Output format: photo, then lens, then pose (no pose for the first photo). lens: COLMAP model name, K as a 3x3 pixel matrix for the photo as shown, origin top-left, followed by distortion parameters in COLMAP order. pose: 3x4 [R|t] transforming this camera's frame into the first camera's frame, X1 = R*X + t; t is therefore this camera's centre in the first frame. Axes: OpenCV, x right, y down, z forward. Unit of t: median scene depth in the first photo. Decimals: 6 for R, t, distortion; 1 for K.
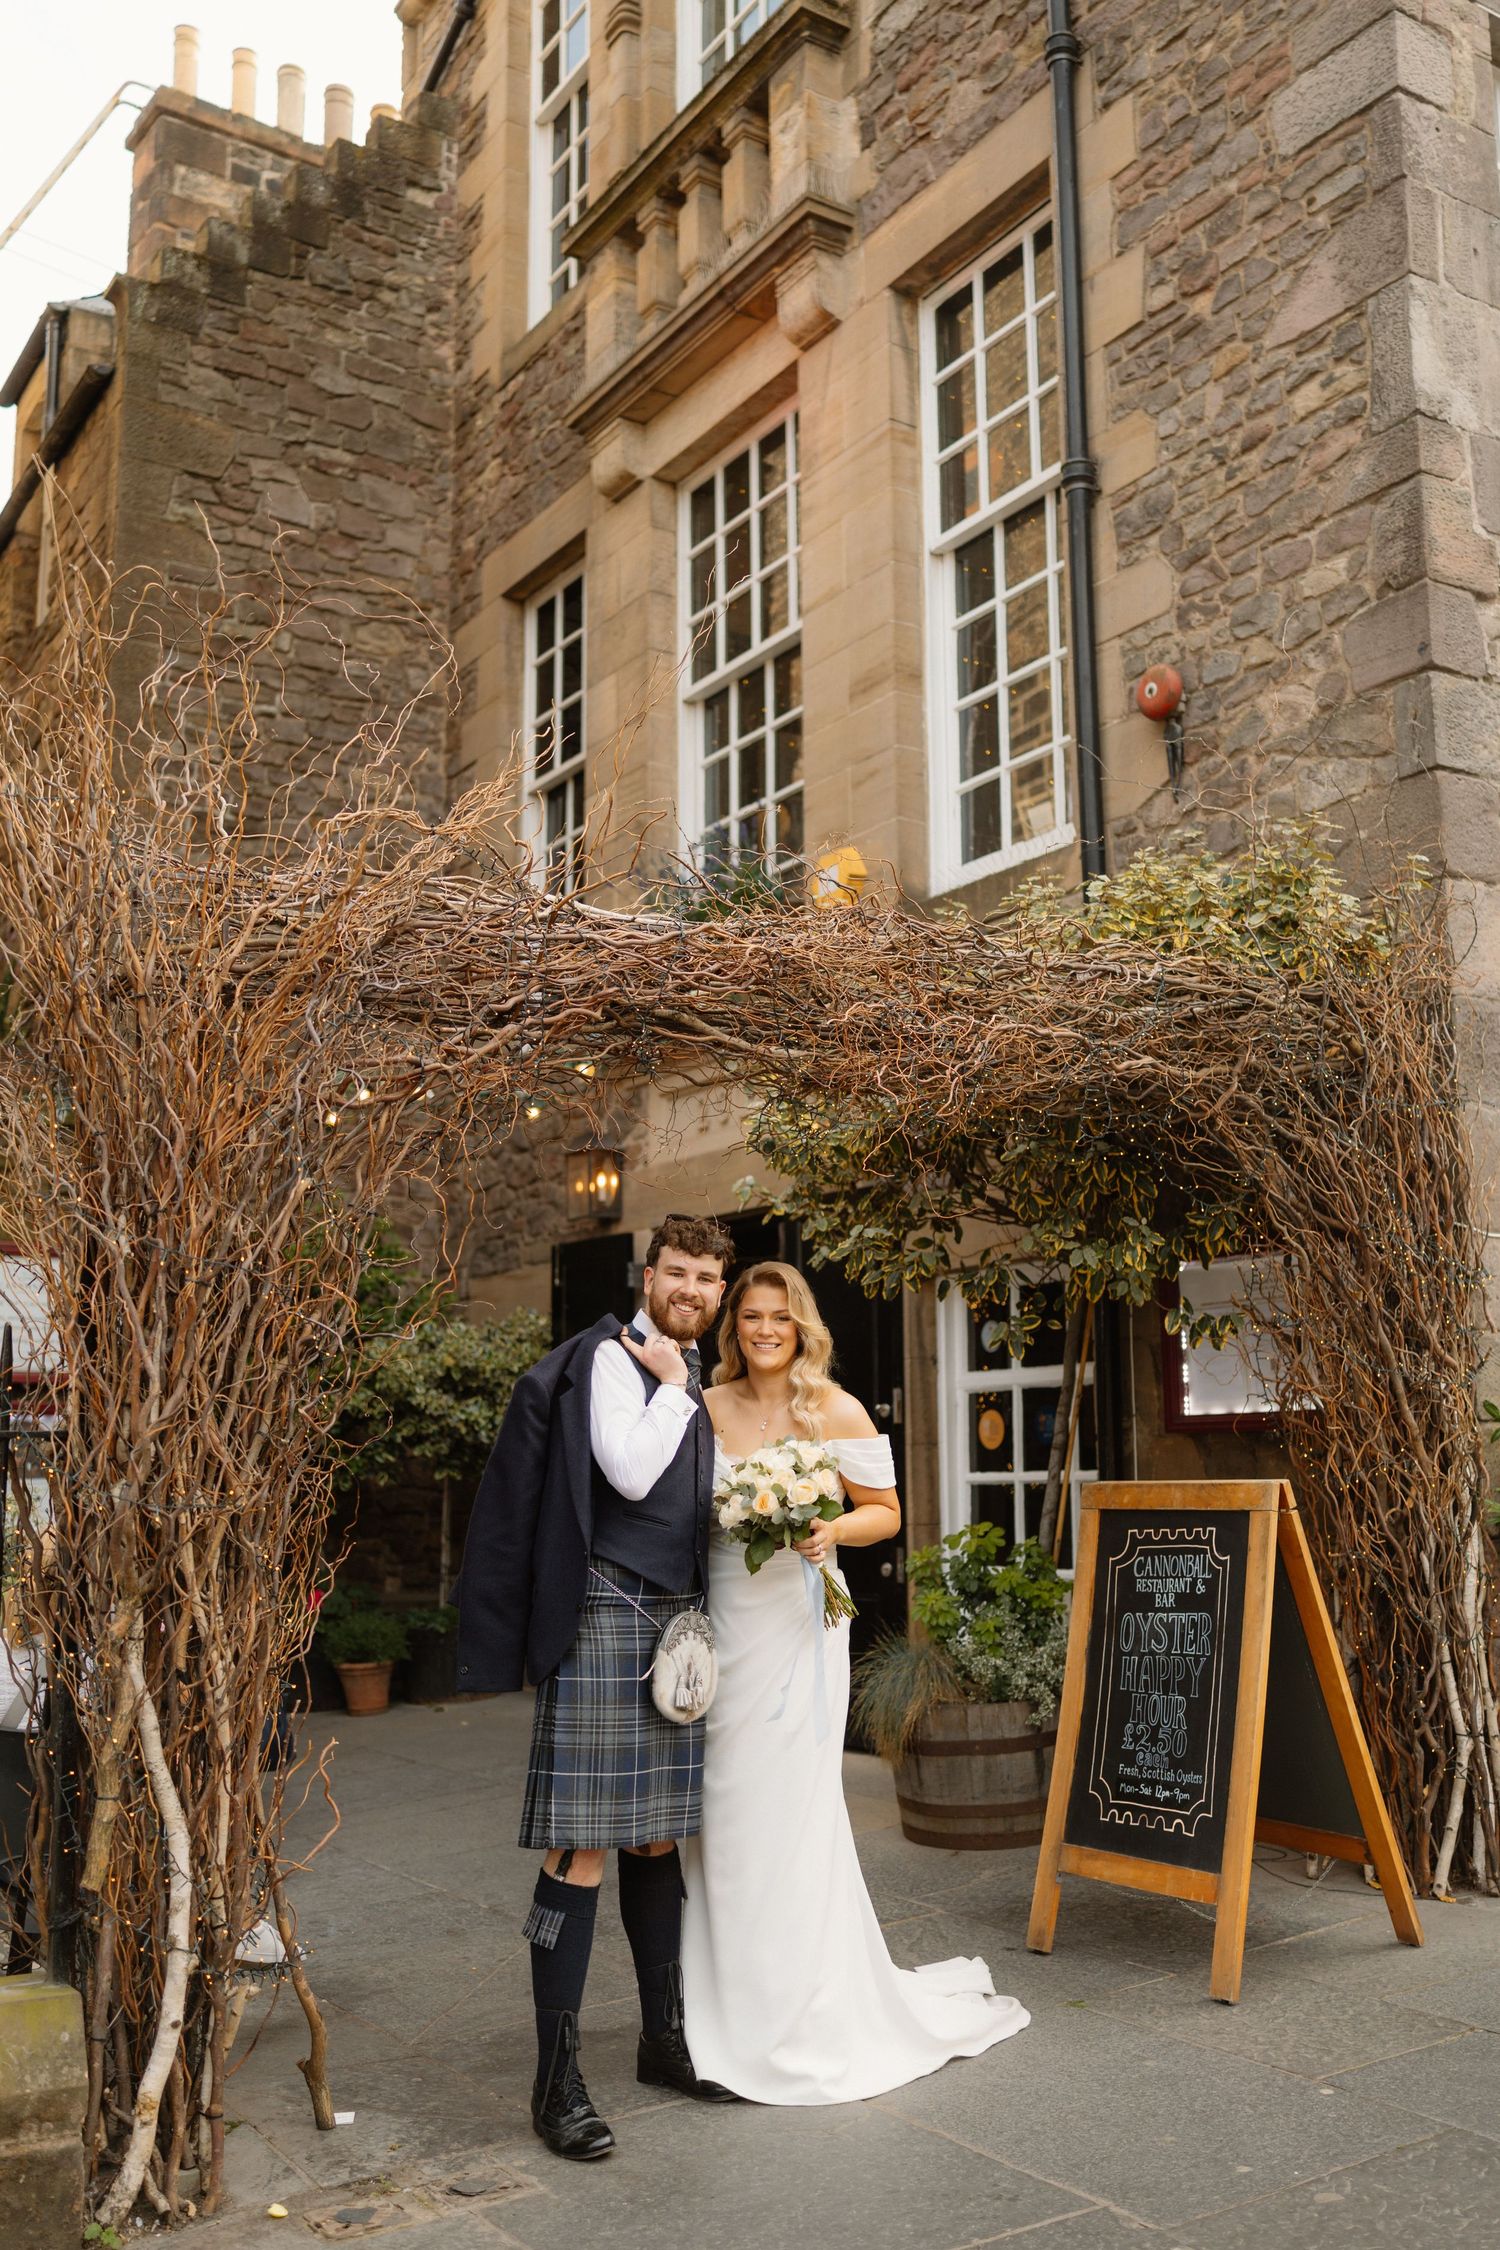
lens RADIAL K [[2148.0, 0, 750.7], [0, 2148.0, 1121.2], [0, 0, 1]] dist [0.002109, 0.000000]
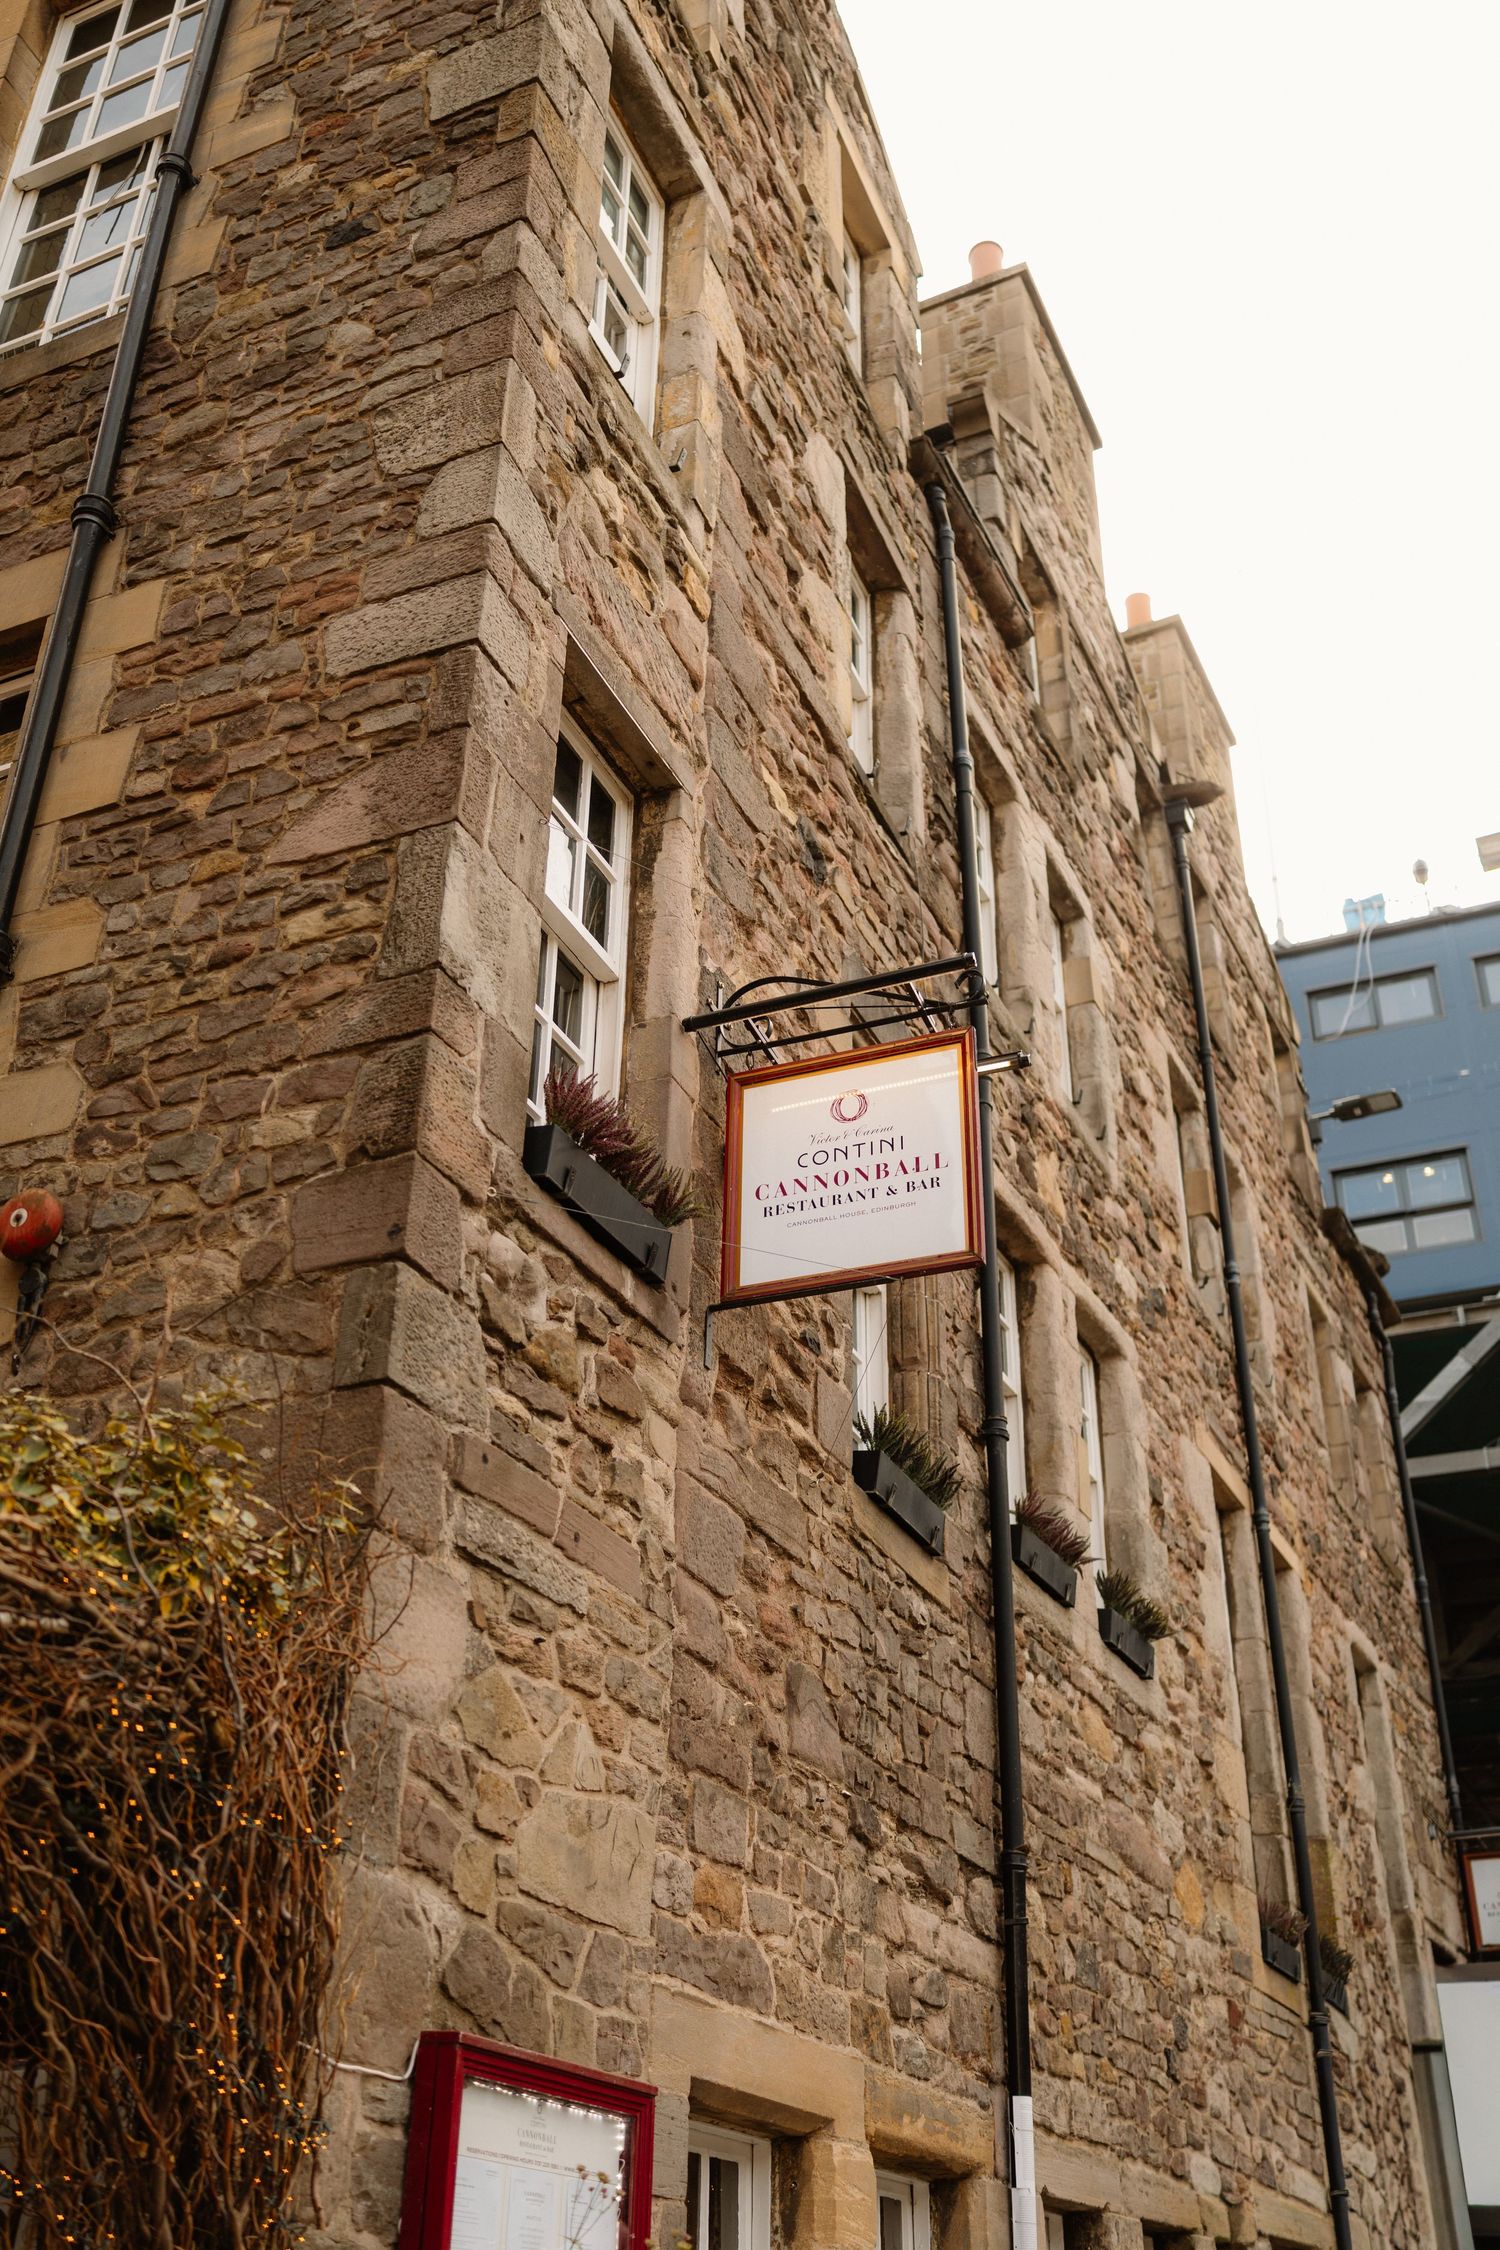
lens RADIAL K [[2148.0, 0, 759.6], [0, 2148.0, 1122.8], [0, 0, 1]] dist [0.002109, 0.000000]
pose [[0.829347, 0.305245, 0.467984, 0.044105], [-0.119412, 0.915061, -0.385233, 0.023189], [-0.545824, 0.263609, 0.795353, 0.277335]]
